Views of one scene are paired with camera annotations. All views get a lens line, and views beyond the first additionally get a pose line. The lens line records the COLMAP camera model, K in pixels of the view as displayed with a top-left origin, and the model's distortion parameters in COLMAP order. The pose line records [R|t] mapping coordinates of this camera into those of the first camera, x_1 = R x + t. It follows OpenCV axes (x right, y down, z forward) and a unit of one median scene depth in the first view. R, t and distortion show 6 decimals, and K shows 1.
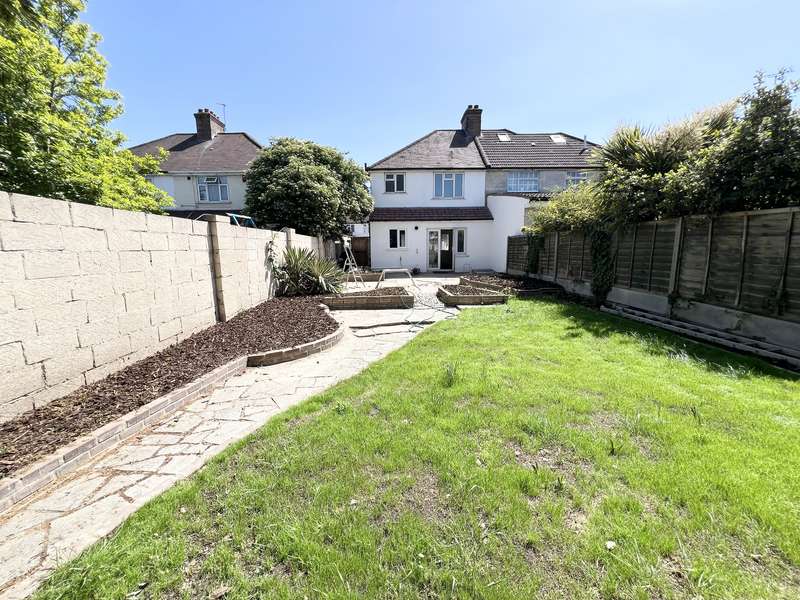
lens RADIAL K [[320.9, 0, 397.6], [0, 320.9, 297.2], [0, 0, 1]] dist [0.001839, -0.000461]
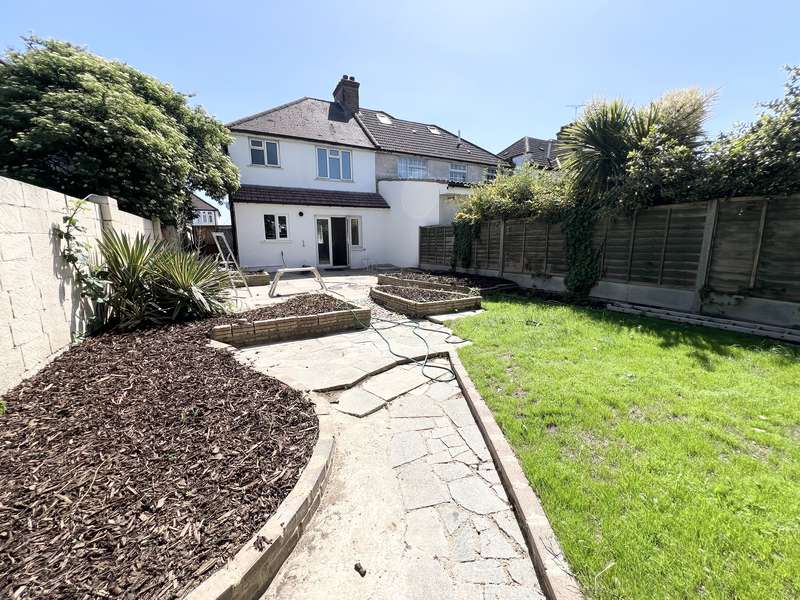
lens RADIAL K [[320.9, 0, 397.6], [0, 320.9, 297.2], [0, 0, 1]] dist [0.001839, -0.000461]
pose [[0.891290, -0.074143, 0.447331, -0.120483], [0.066915, 0.997247, 0.031963, -0.028499], [-0.448469, 0.001445, 0.893797, 0.244716]]
